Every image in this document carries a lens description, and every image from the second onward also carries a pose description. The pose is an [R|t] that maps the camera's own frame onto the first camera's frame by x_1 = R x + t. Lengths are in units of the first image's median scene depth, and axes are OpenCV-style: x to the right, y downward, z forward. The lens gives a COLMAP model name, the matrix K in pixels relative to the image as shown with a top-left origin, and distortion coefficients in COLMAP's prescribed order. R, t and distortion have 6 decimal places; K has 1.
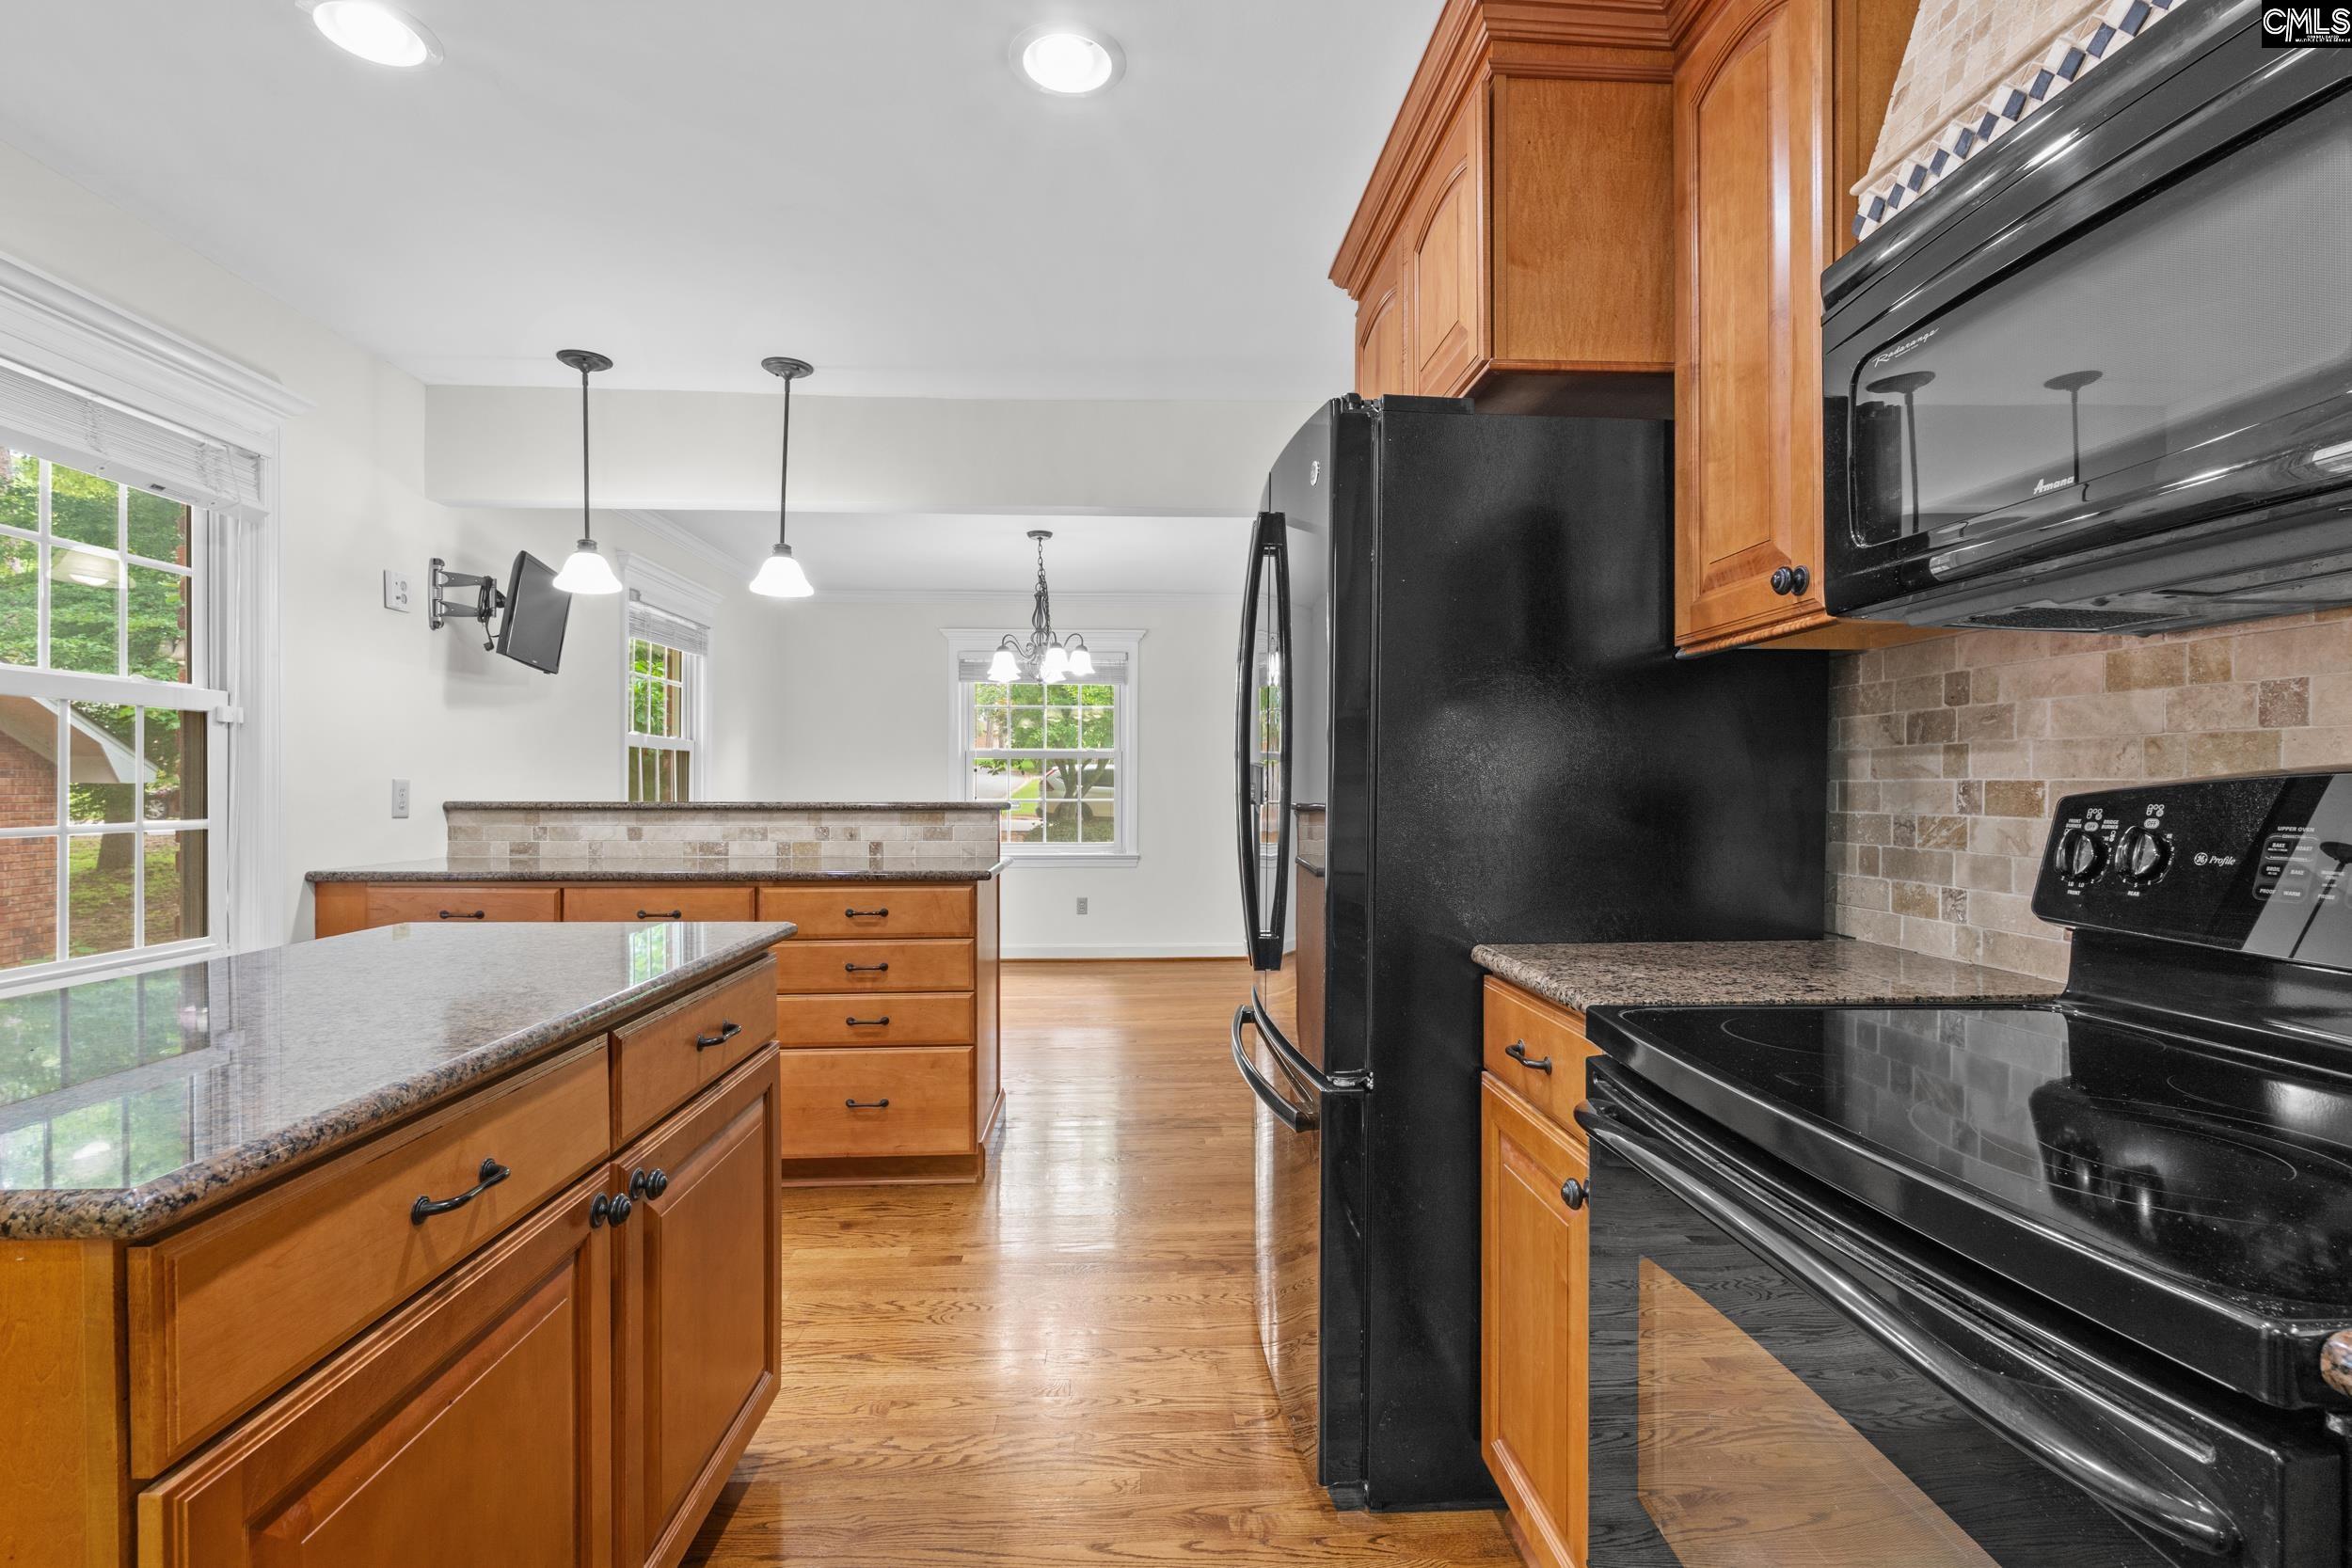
lens RADIAL K [[1090.8, 0, 1211.9], [0, 1090.8, 792.3], [0, 0, 1]] dist [-0.006829, 0.000650]
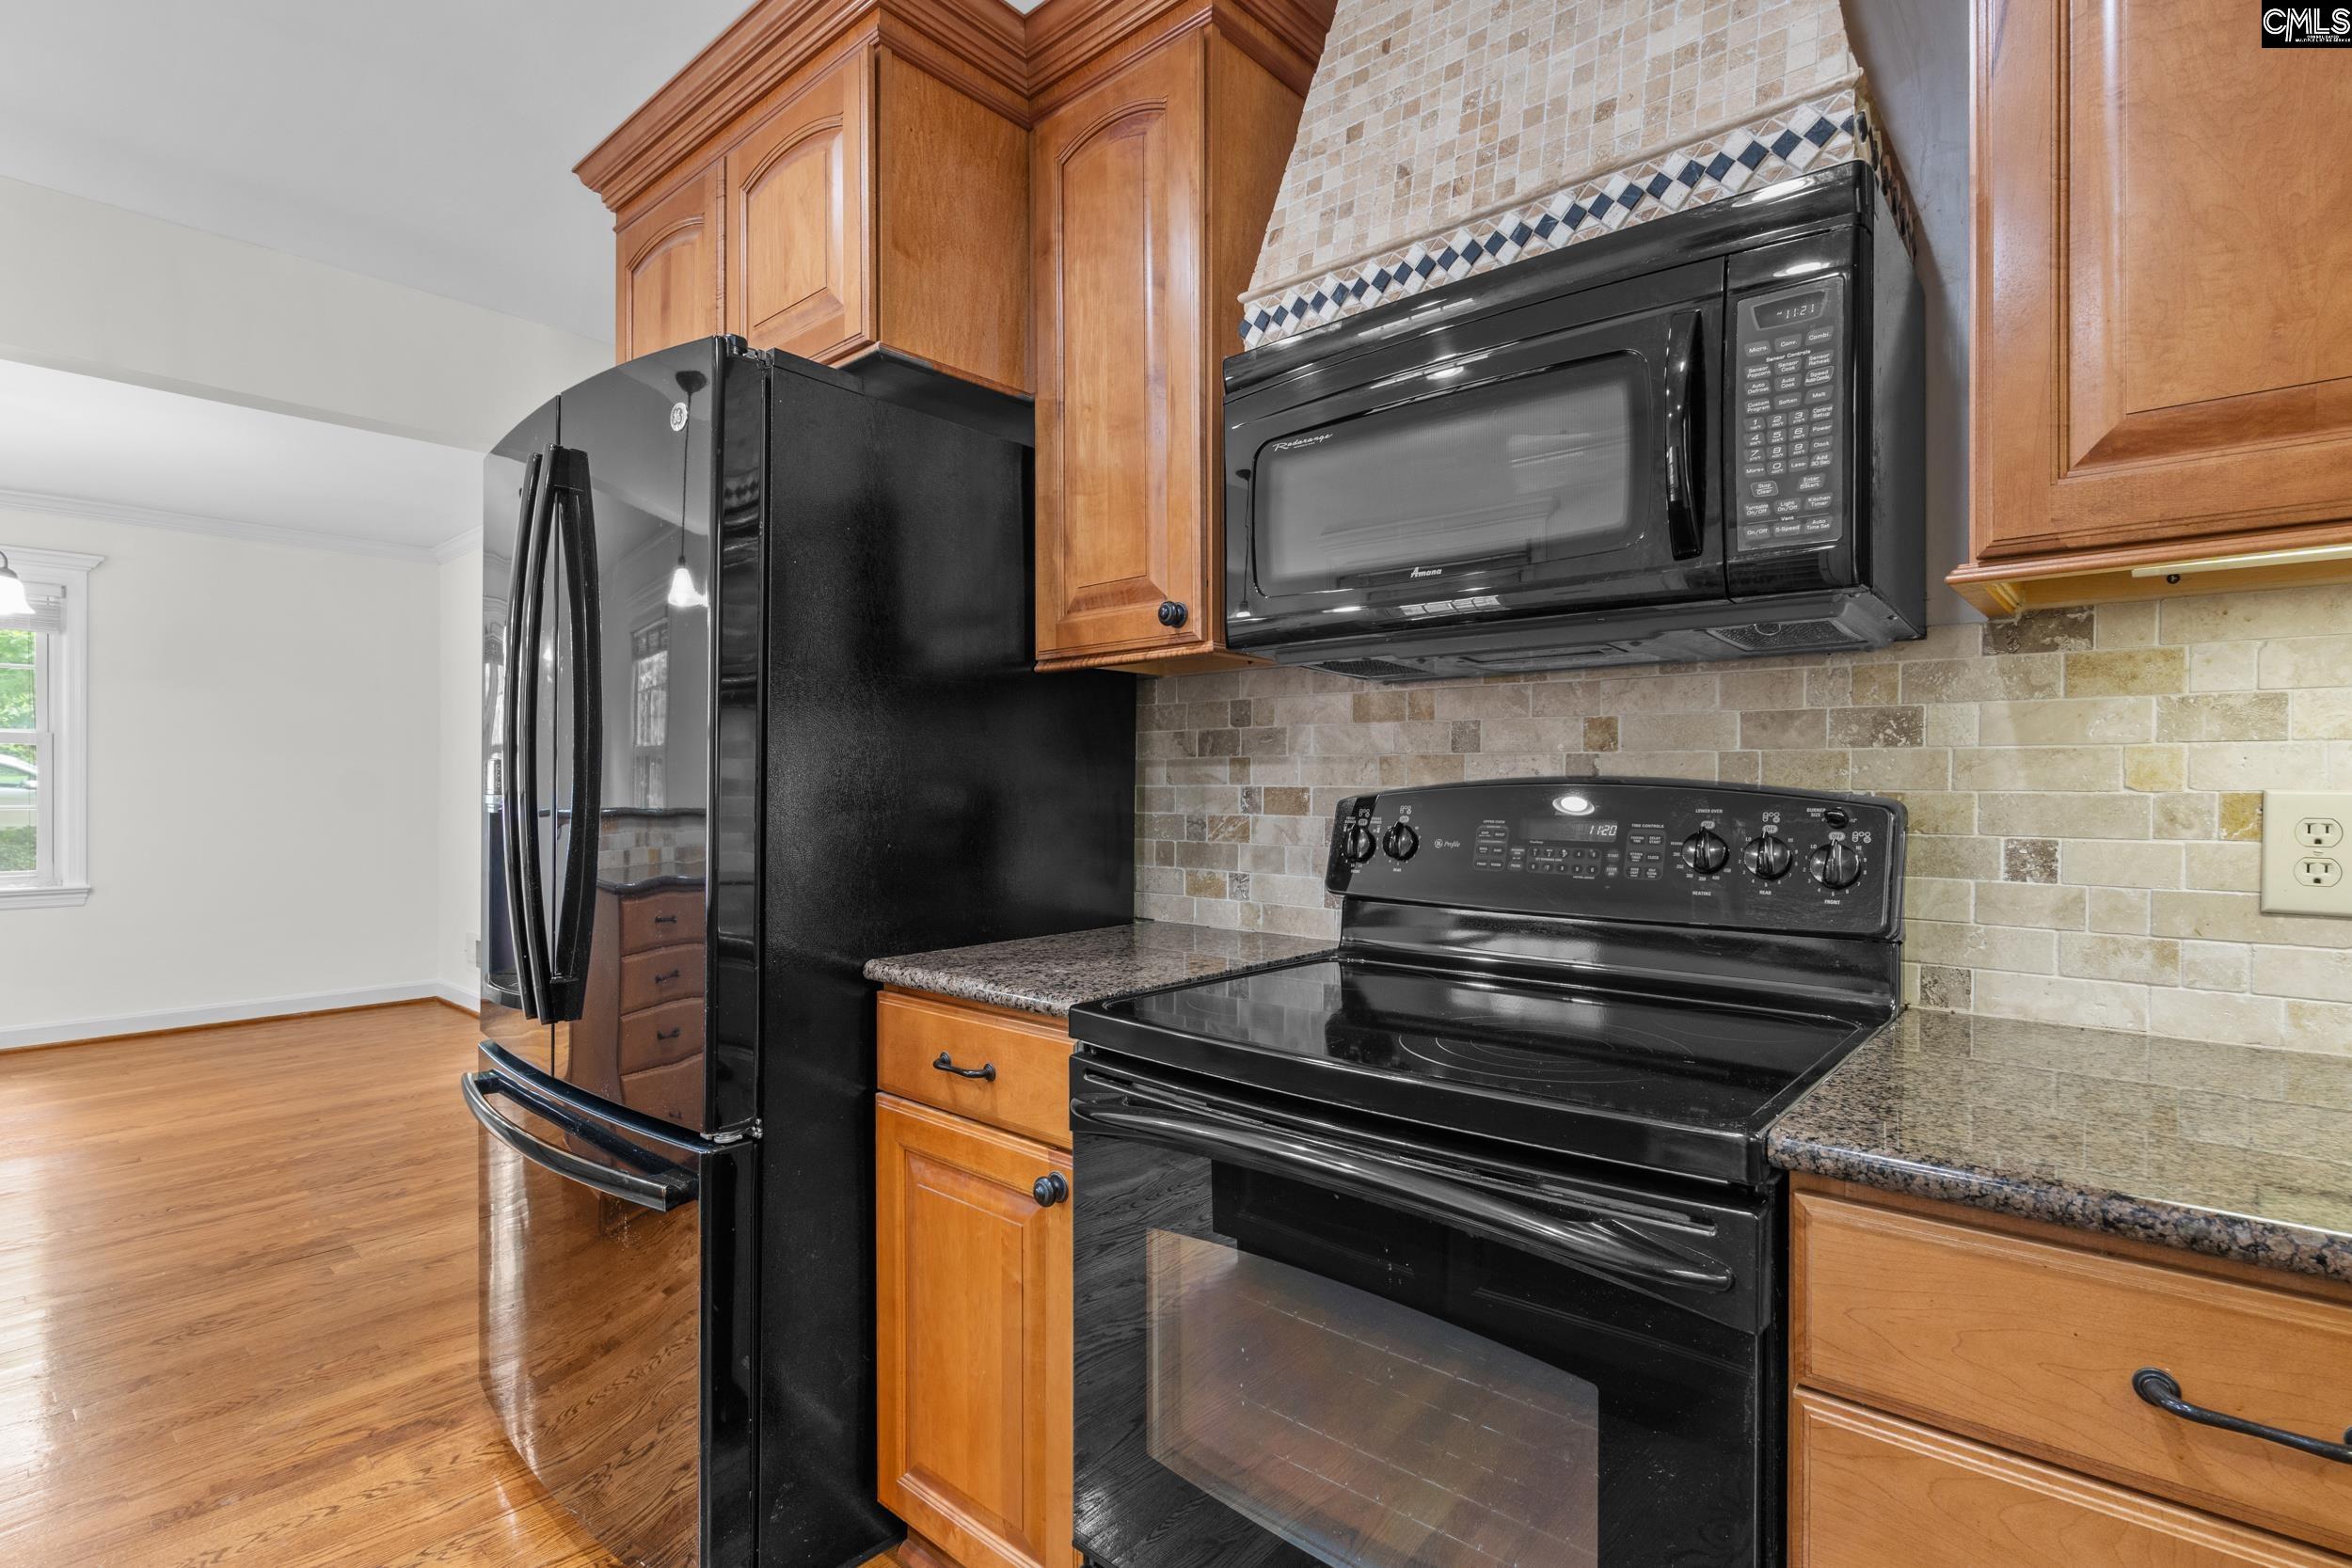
lens RADIAL K [[1090.8, 0, 1218.9], [0, 1090.8, 789.8], [0, 0, 1]] dist [-0.006829, 0.000650]
pose [[0.706714, -0.000334, 0.707499, -0.219571], [0.001243, 0.999999, -0.000770, -0.006157], [-0.707498, 0.001424, 0.706714, 0.127815]]
